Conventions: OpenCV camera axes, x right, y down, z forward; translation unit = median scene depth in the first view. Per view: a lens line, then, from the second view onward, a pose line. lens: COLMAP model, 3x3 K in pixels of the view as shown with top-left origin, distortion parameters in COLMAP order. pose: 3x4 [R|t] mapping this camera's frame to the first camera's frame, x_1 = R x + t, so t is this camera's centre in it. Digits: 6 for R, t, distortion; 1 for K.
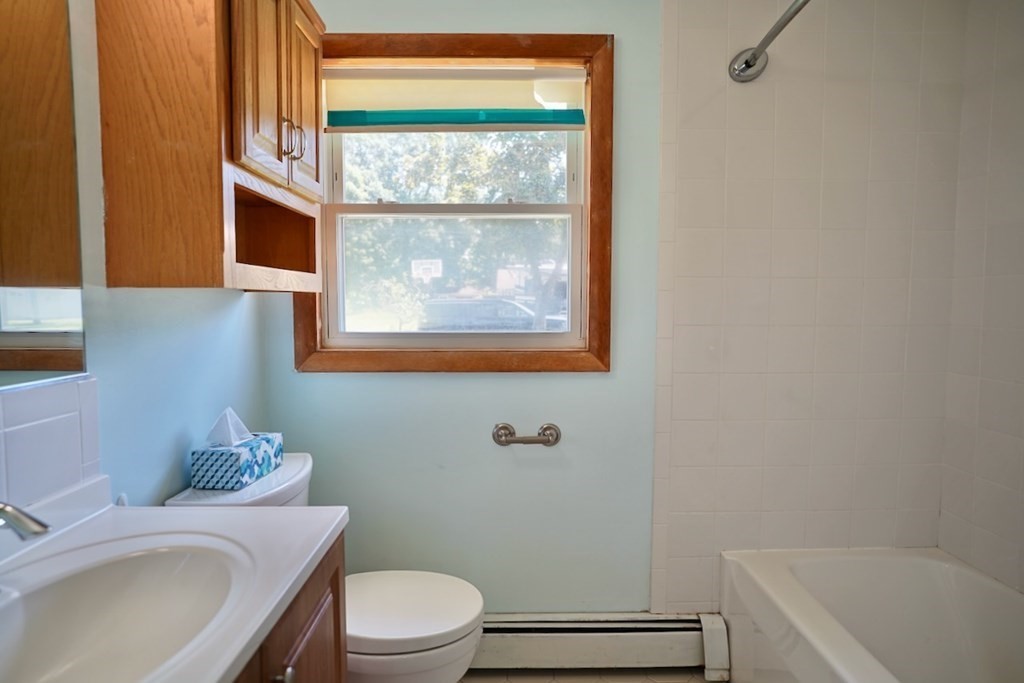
lens RADIAL K [[575.9, 0, 514.3], [0, 575.9, 340.0], [0, 0, 1]] dist [-0.056151, 0.038670]
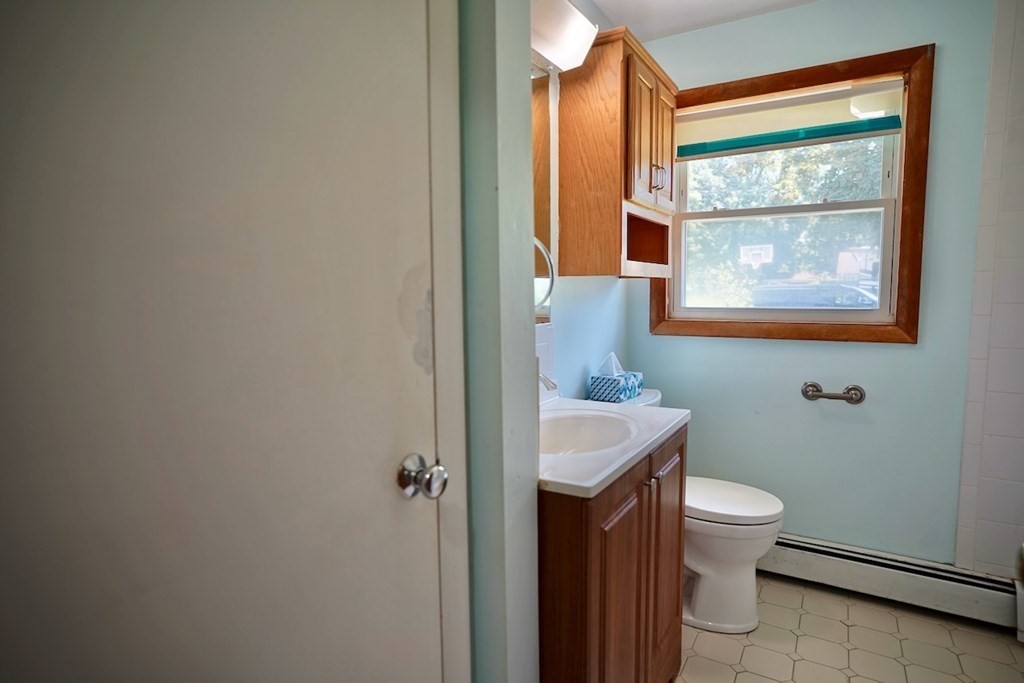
lens RADIAL K [[561.7, 0, 512.0], [0, 561.7, 341.5], [0, 0, 1]] dist [-0.054780, 0.037747]
pose [[0.845899, 0.040599, -0.531795, 0.068164], [-0.026055, 0.999054, 0.034826, 0.033787], [0.532706, -0.015603, 0.846156, -0.360701]]
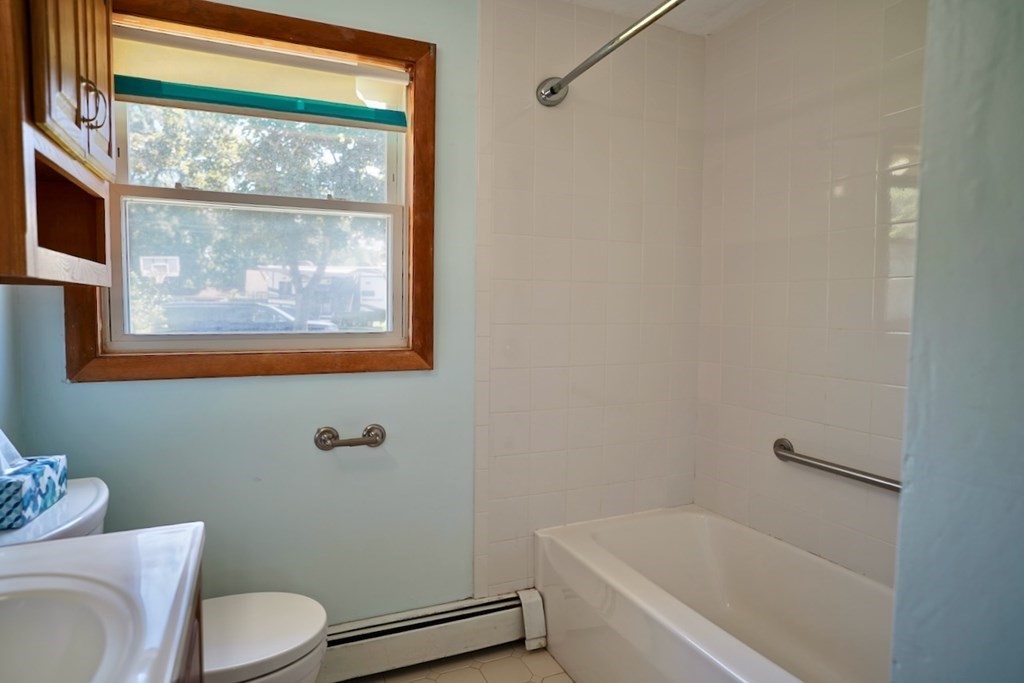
lens RADIAL K [[587.9, 0, 508.8], [0, 587.9, 340.1], [0, 0, 1]] dist [-0.058334, 0.039059]
pose [[0.920493, -0.014445, 0.390492, -0.119325], [0.018168, 0.999818, -0.005841, 0.011031], [-0.390336, 0.012472, 0.920588, -0.020392]]
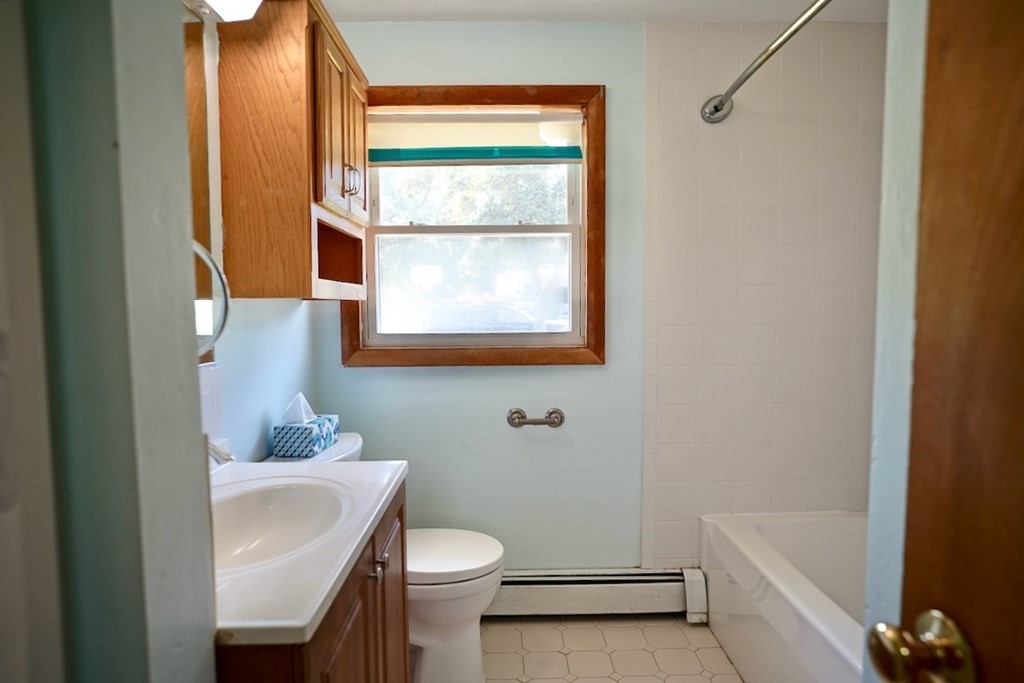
lens RADIAL K [[582.7, 0, 512.0], [0, 582.7, 341.5], [0, 0, 1]] dist [-0.057827, 0.043187]
pose [[0.999965, -0.008333, -0.001153, -0.025702], [0.008325, 0.999942, -0.006893, 0.014277], [0.001210, 0.006883, 0.999976, -0.215057]]
